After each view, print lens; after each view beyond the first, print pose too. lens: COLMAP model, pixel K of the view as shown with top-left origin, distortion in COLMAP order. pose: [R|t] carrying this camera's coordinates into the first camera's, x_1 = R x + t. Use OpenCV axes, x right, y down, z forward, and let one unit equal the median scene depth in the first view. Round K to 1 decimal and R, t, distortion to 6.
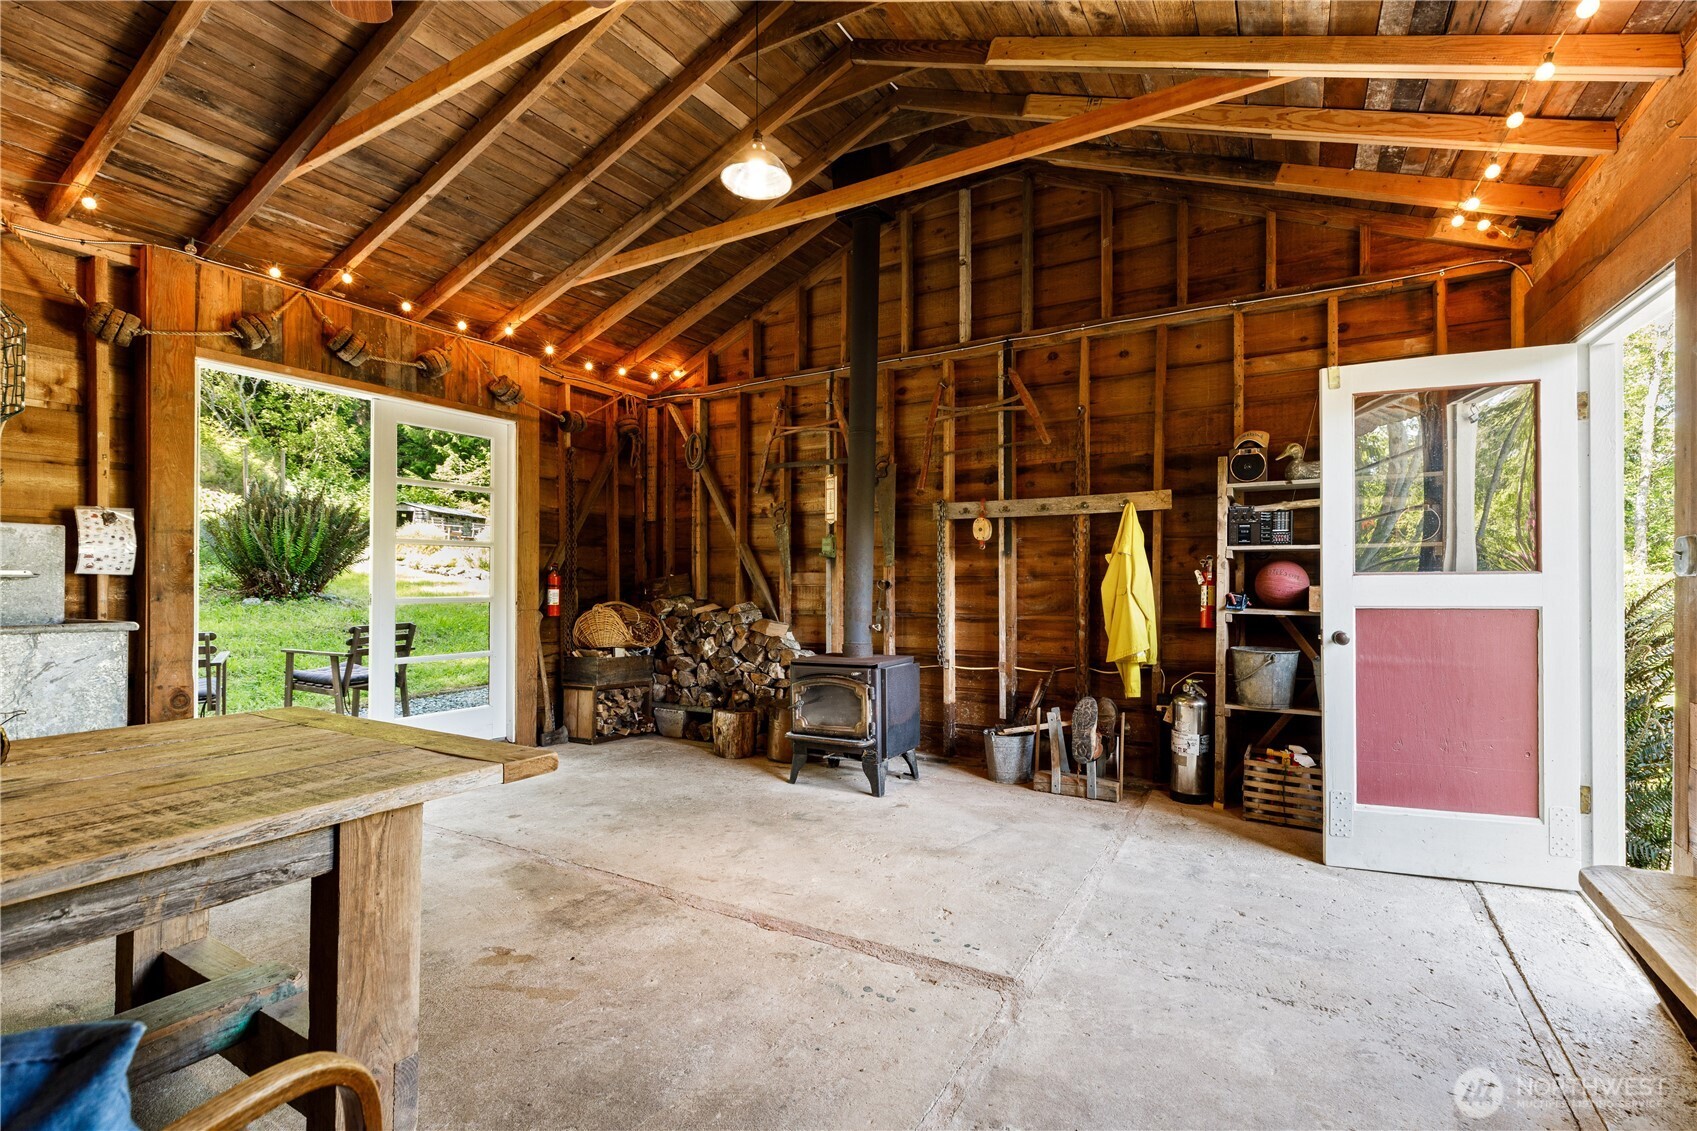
lens RADIAL K [[766.1, 0, 867.2], [0, 766.1, 571.1], [0, 0, 1]] dist [0.001302, 0.000090]
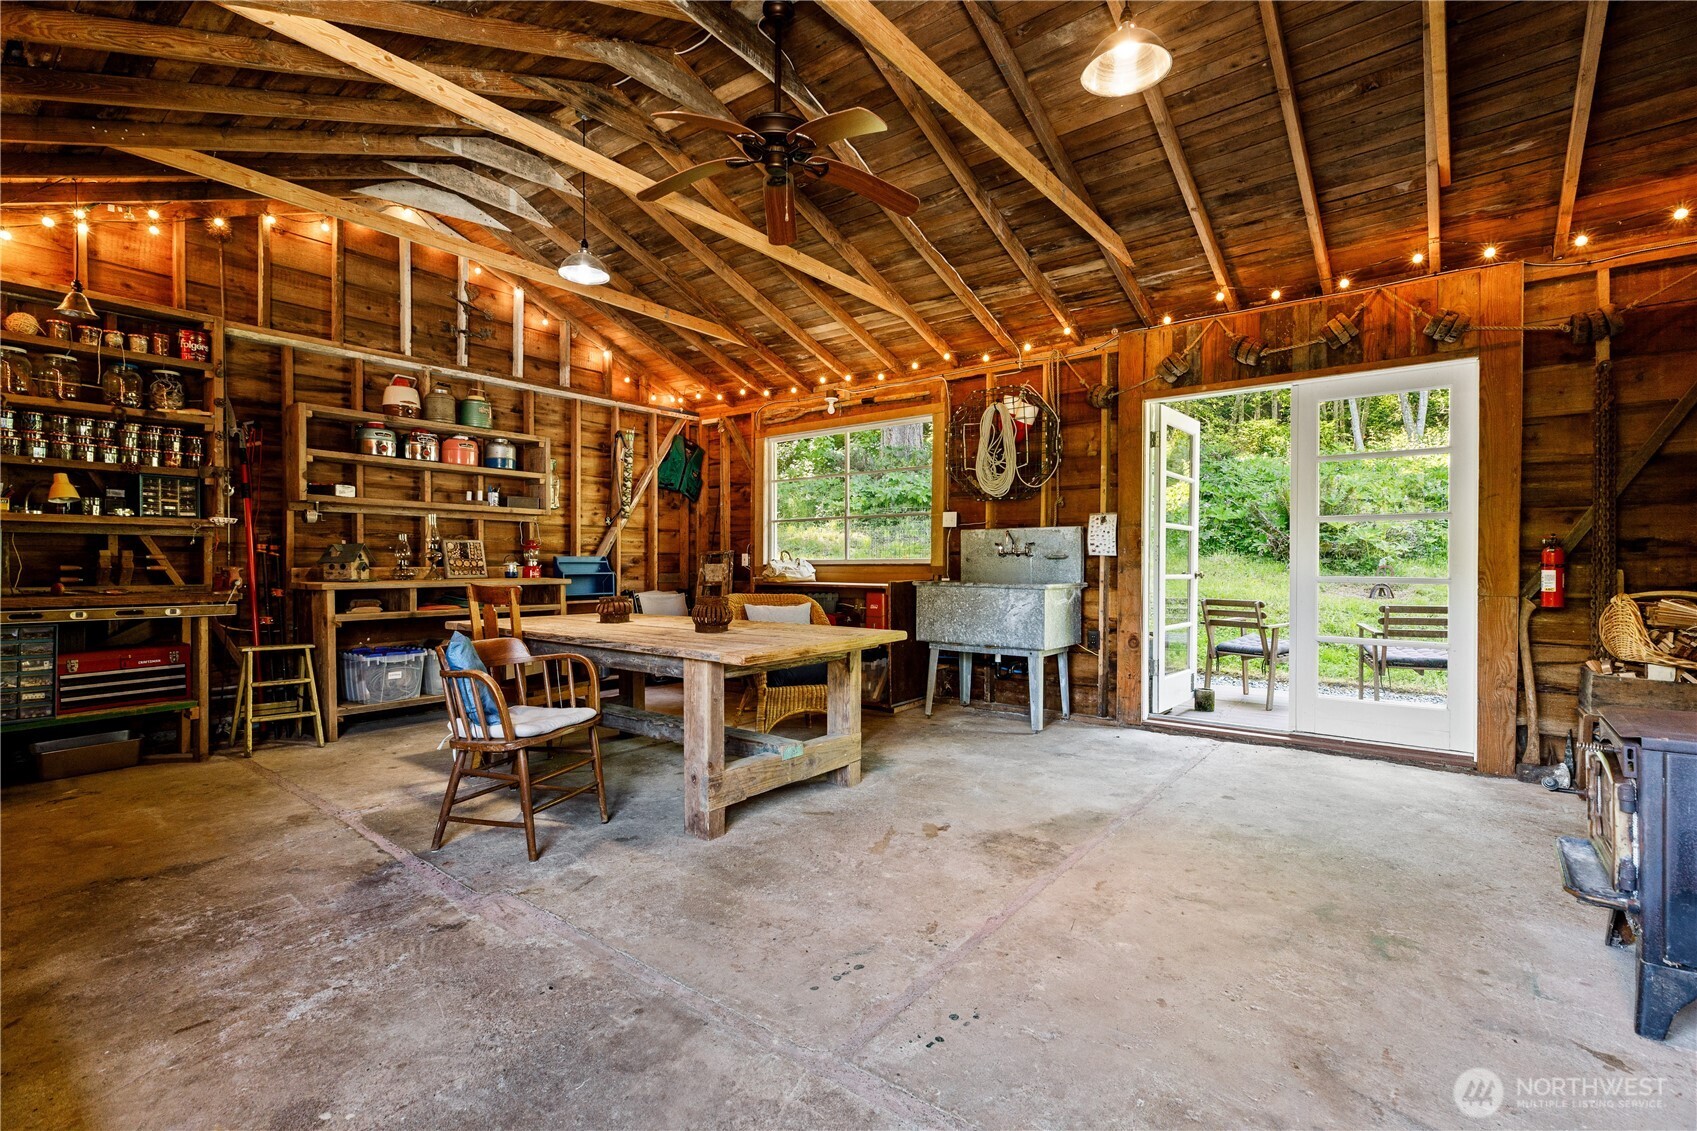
lens RADIAL K [[766.1, 0, 867.2], [0, 766.1, 571.1], [0, 0, 1]] dist [0.001302, 0.000090]
pose [[-0.136187, 0.011700, -0.990614, 0.636381], [0.014124, 0.999852, 0.009868, 0.013700], [0.990582, -0.012647, -0.136332, 0.748731]]
